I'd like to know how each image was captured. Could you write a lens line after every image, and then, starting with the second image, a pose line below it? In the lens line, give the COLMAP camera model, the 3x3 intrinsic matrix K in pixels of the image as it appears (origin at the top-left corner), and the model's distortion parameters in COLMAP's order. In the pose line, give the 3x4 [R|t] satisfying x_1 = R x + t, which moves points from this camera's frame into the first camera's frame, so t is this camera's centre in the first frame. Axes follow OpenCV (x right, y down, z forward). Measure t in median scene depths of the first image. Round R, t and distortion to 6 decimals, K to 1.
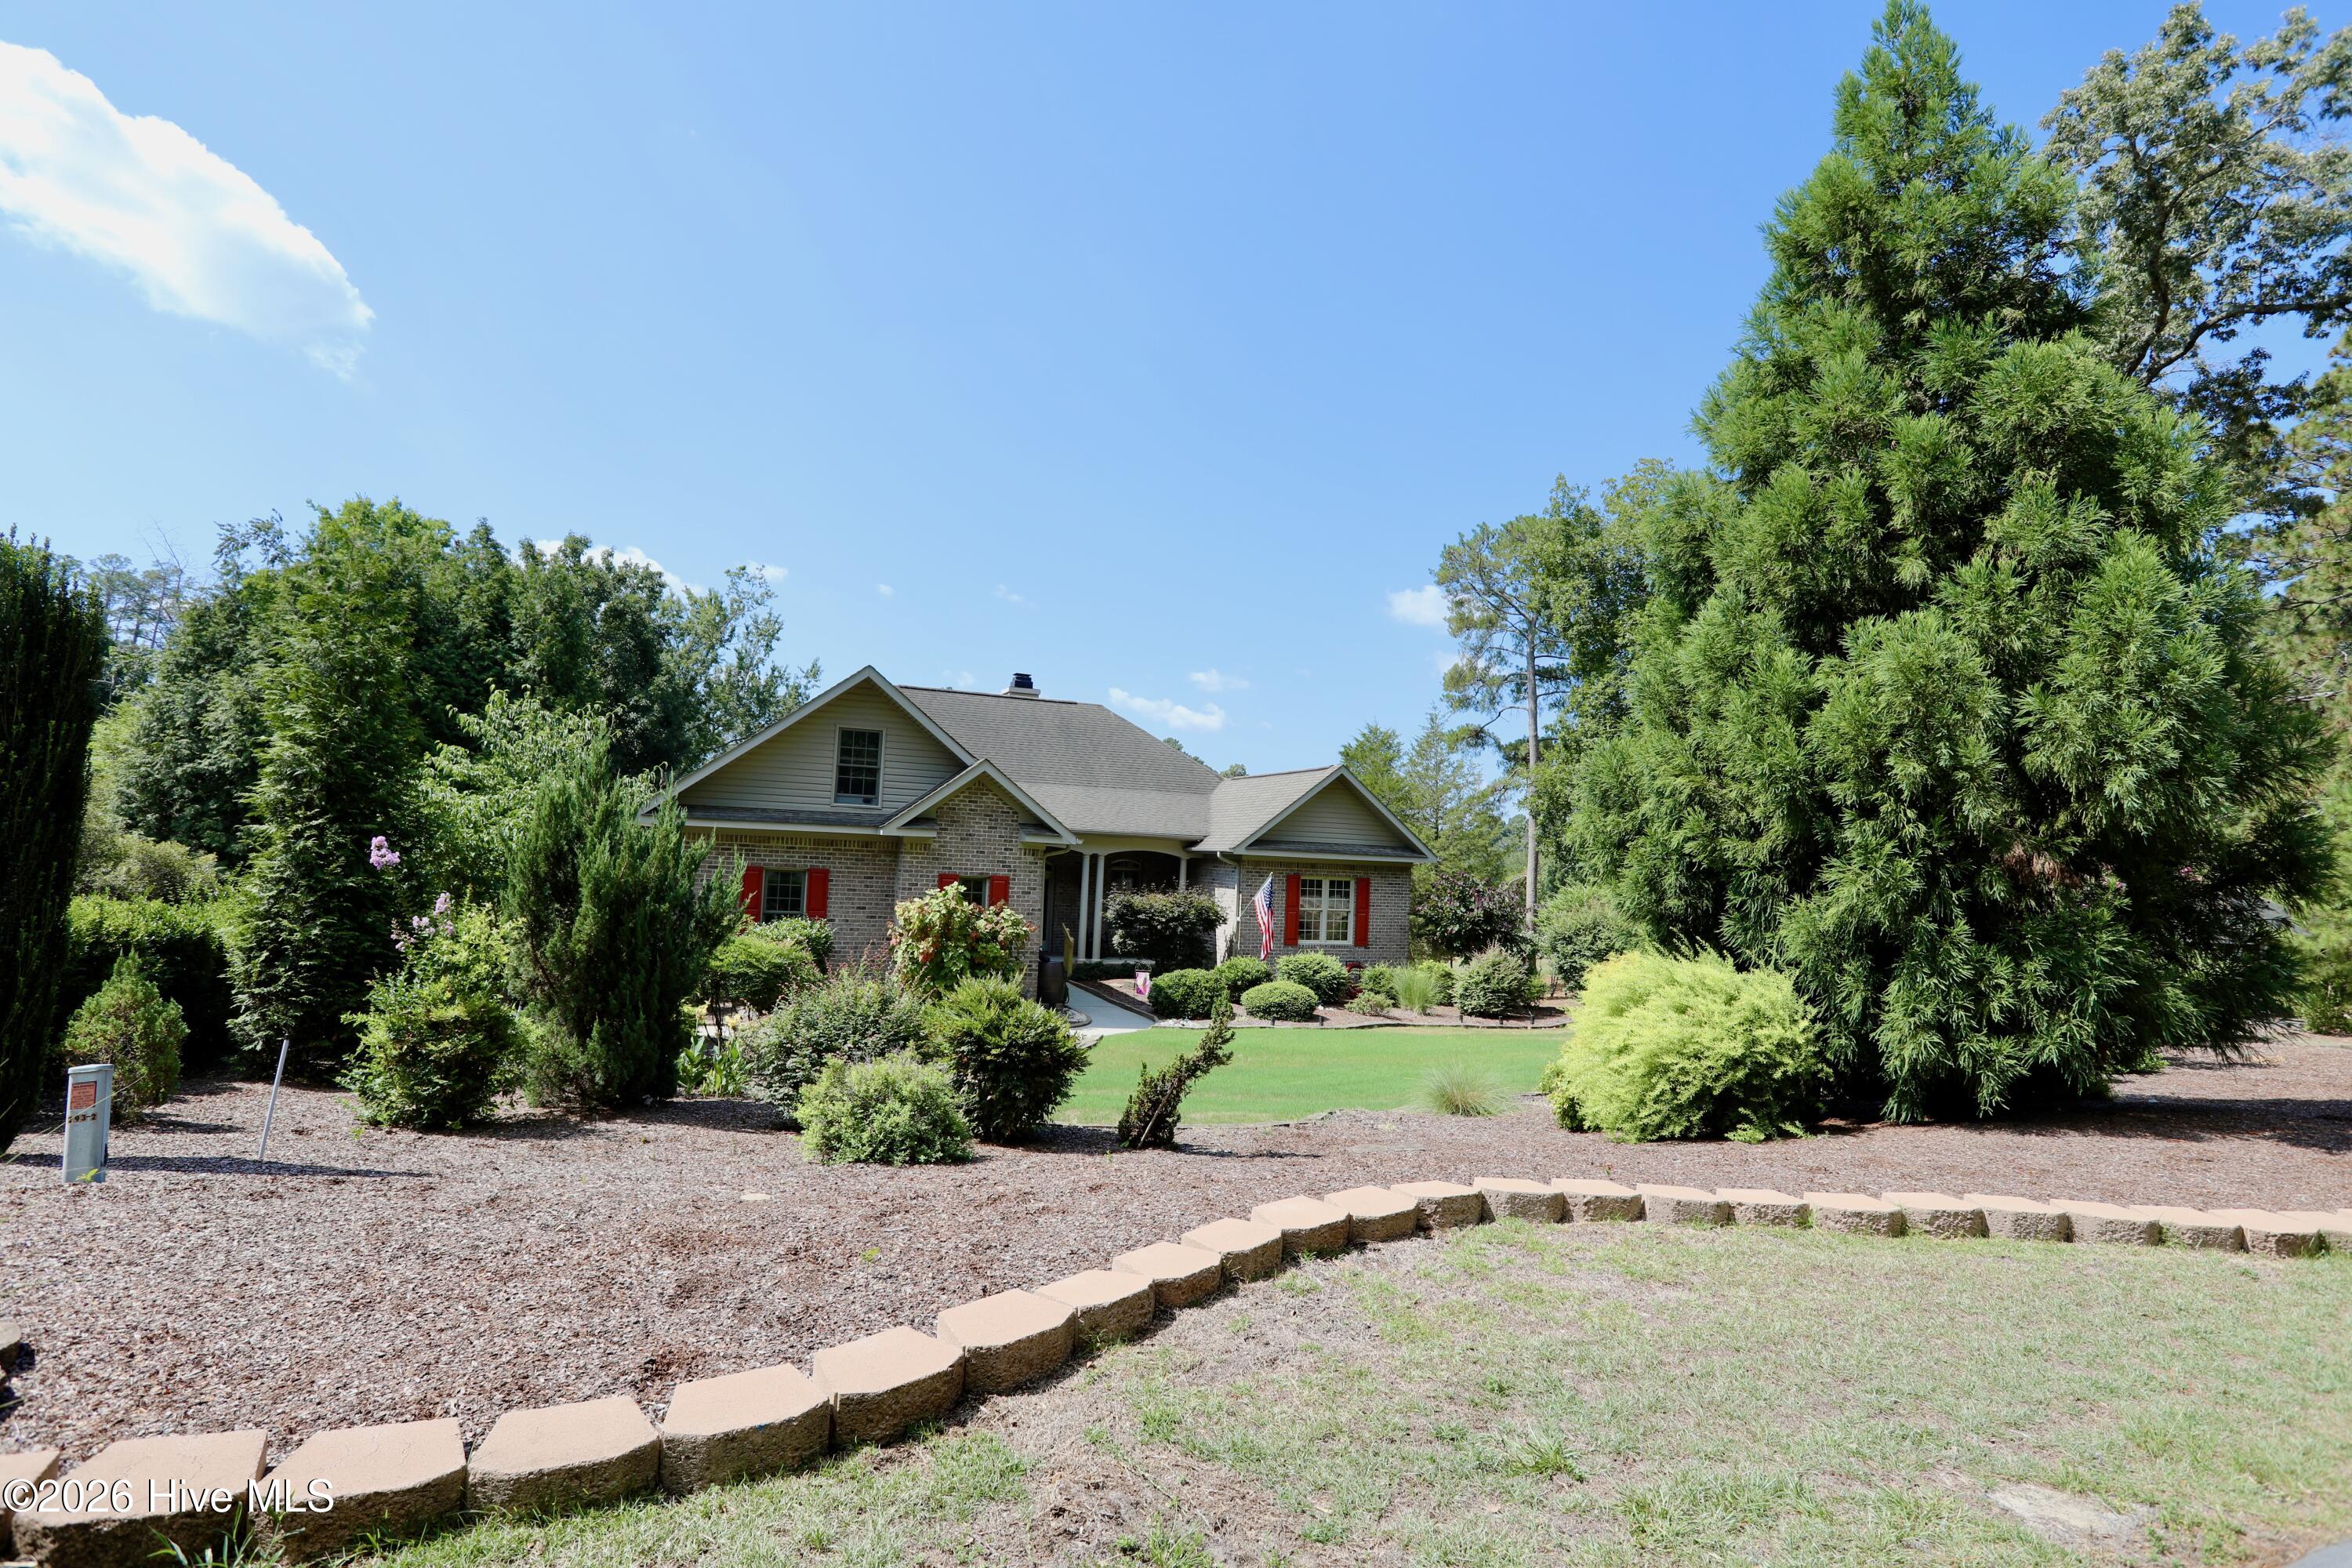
lens RADIAL K [[1166.2, 0, 1187.1], [0, 1166.2, 773.4], [0, 0, 1]] dist [-0.068139, -0.000211]
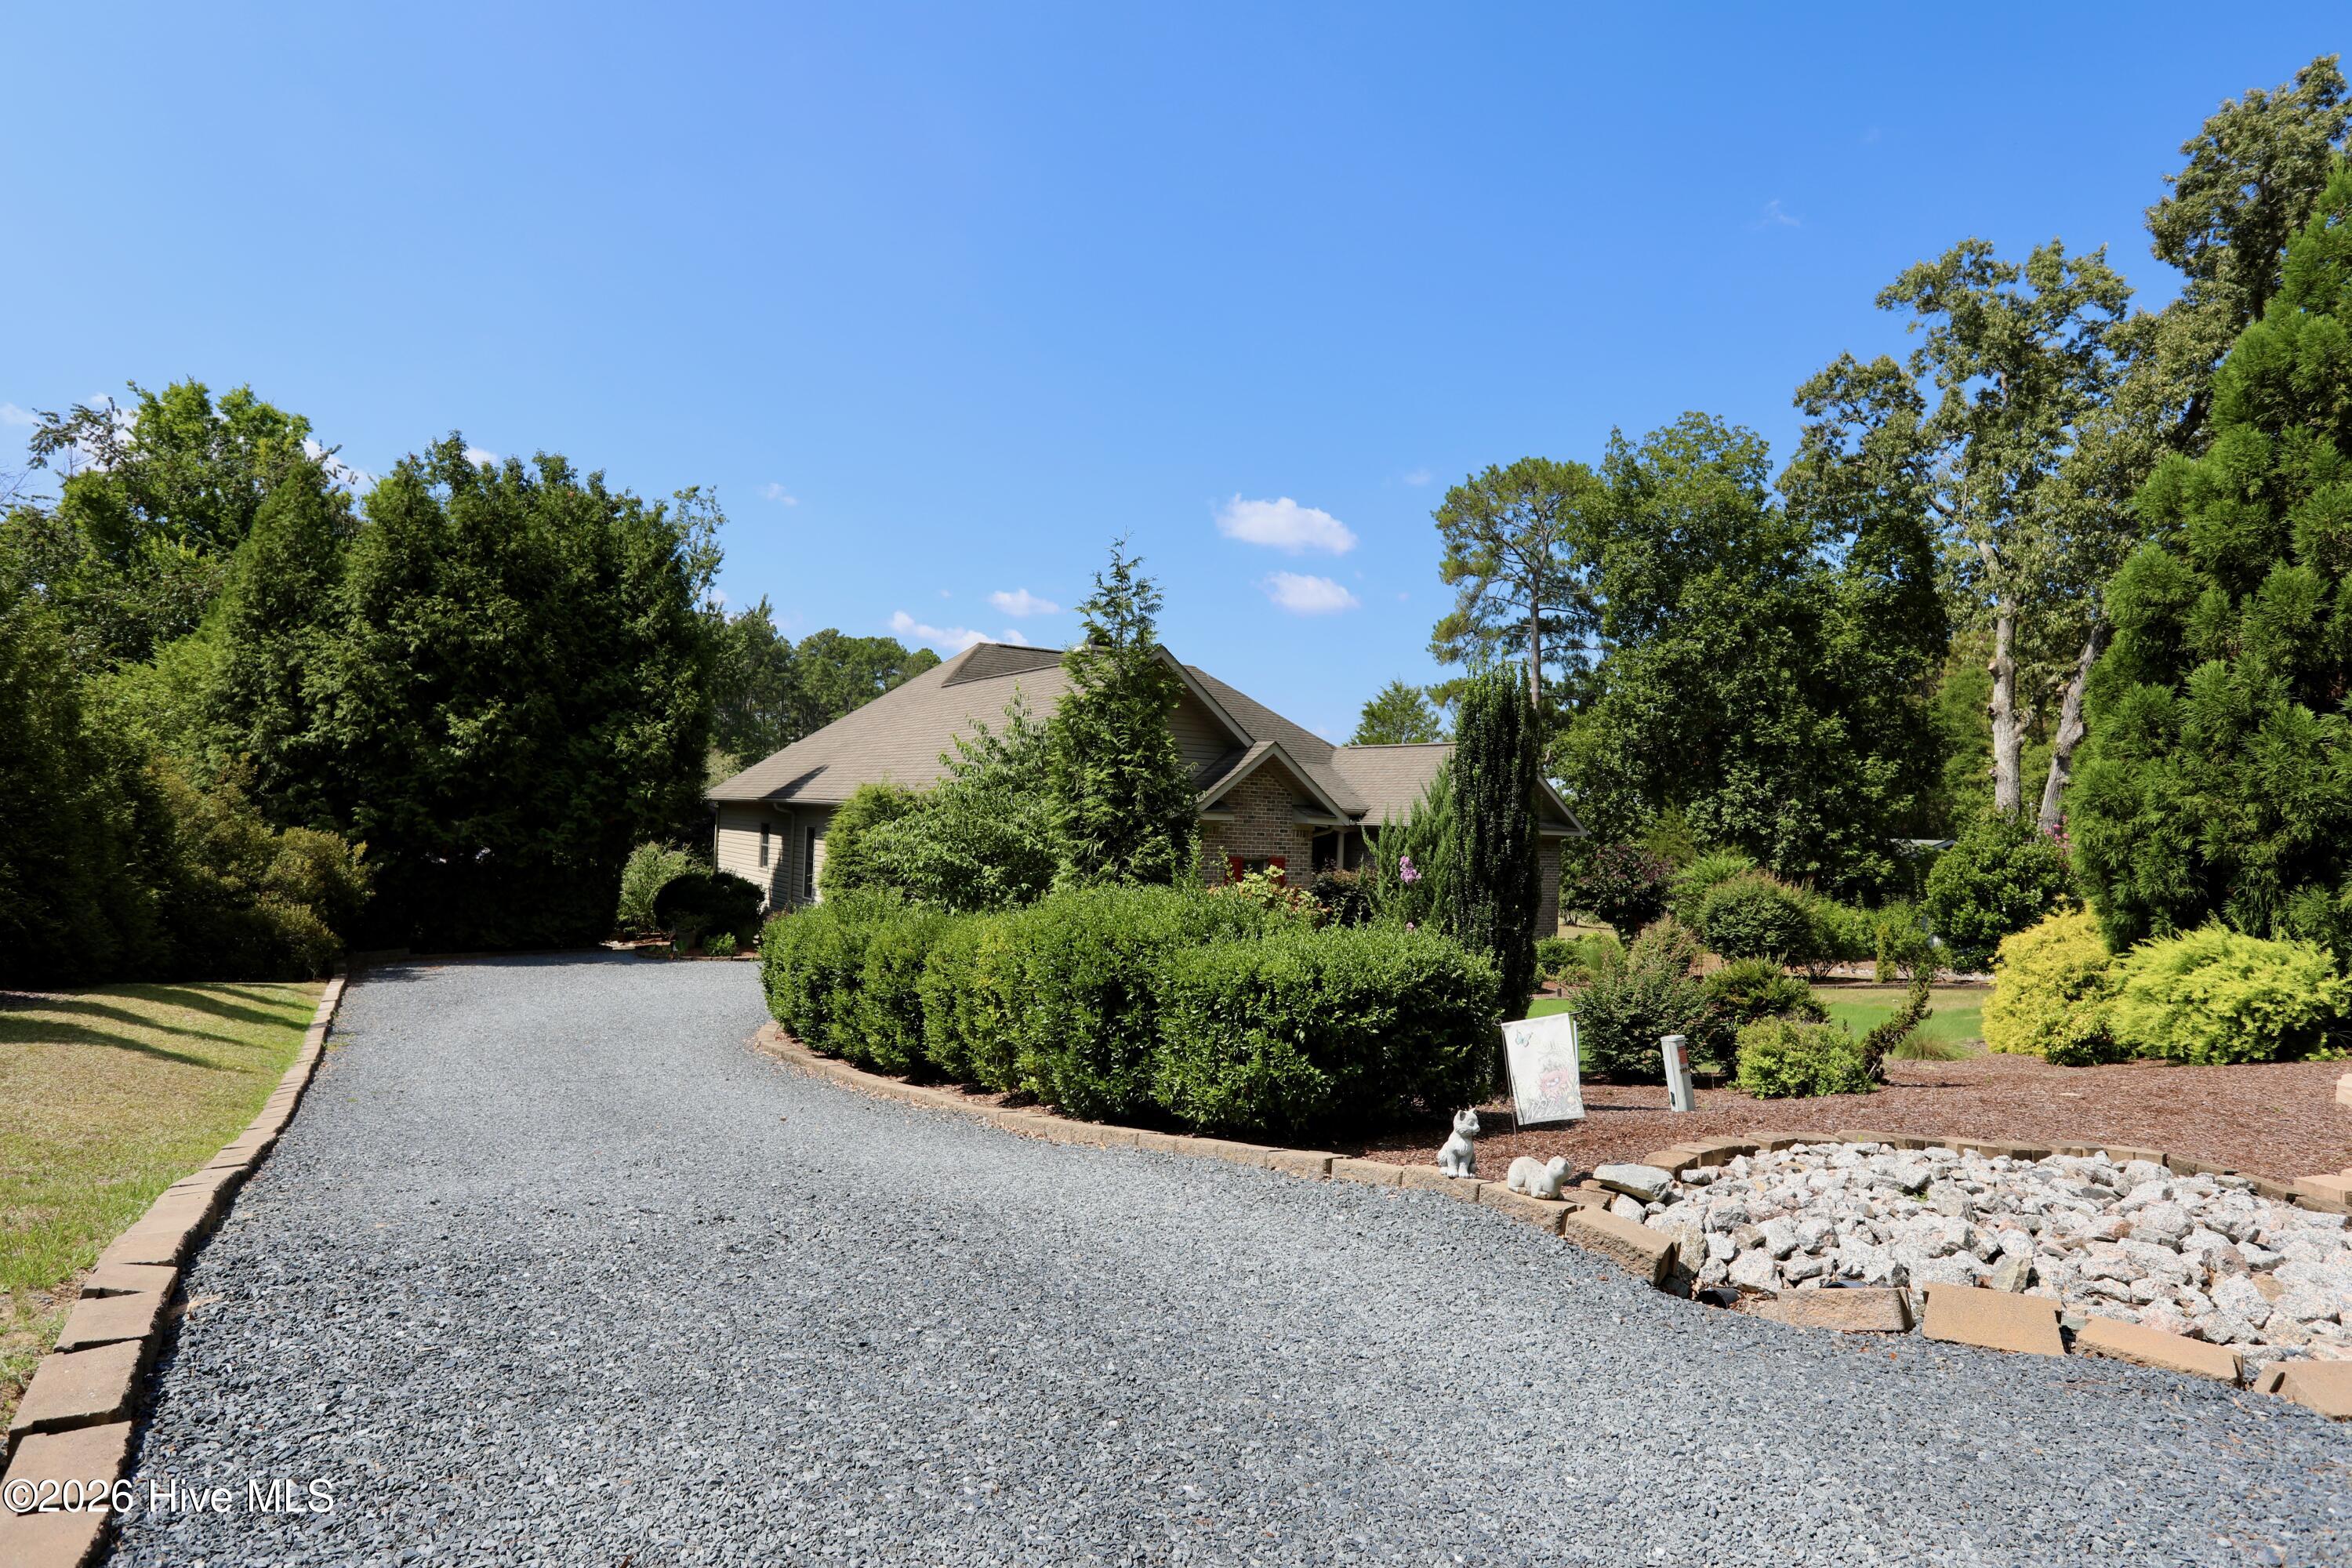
lens RADIAL K [[1358.3, 0, 1176.0], [0, 1358.3, 784.0], [0, 0, 1]] dist [-0.041831, 0.002286]
pose [[0.988575, 0.002025, 0.150716, -0.162456], [-0.010451, 0.998424, 0.055133, -0.015303], [-0.150367, -0.056079, 0.987039, -0.058950]]
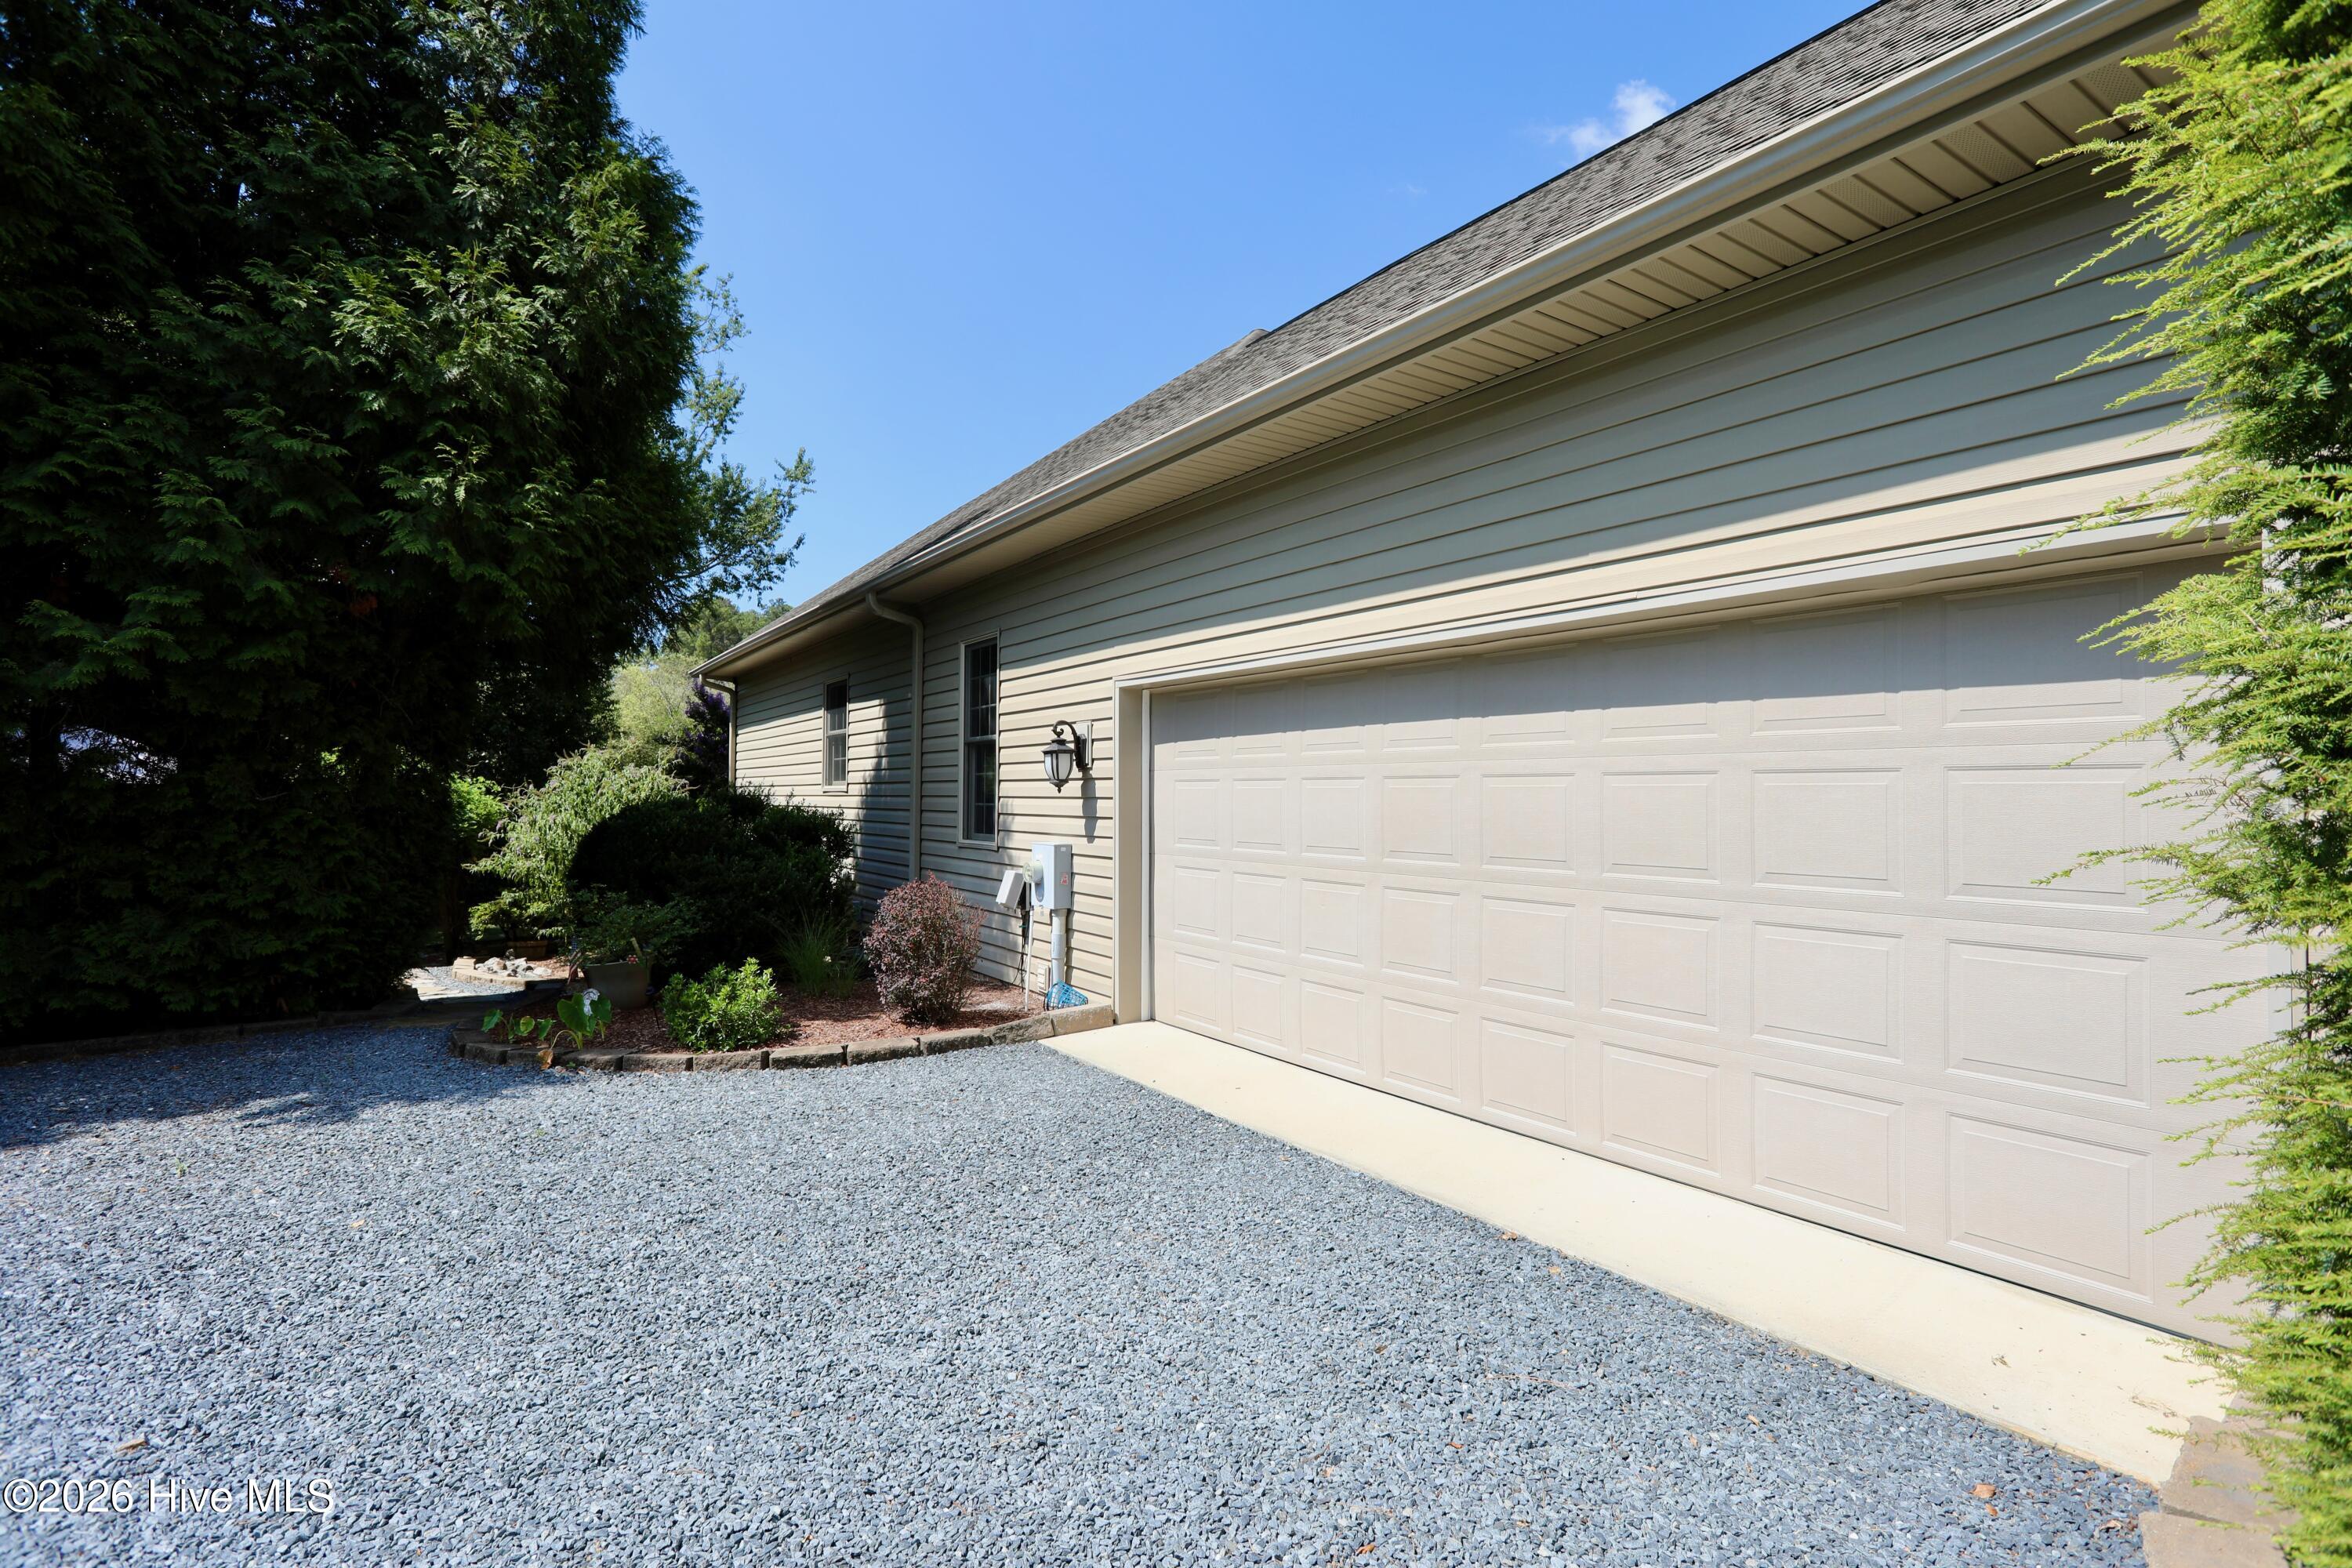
lens RADIAL K [[1152.4, 0, 1146.7], [0, 1152.4, 776.4], [0, 0, 1]] dist [-0.067272, 0.031012]
pose [[0.988283, -0.032318, 0.149171, -0.225736], [0.023401, 0.997854, 0.061154, 0.042242], [-0.150828, -0.056947, 0.986918, 0.327851]]
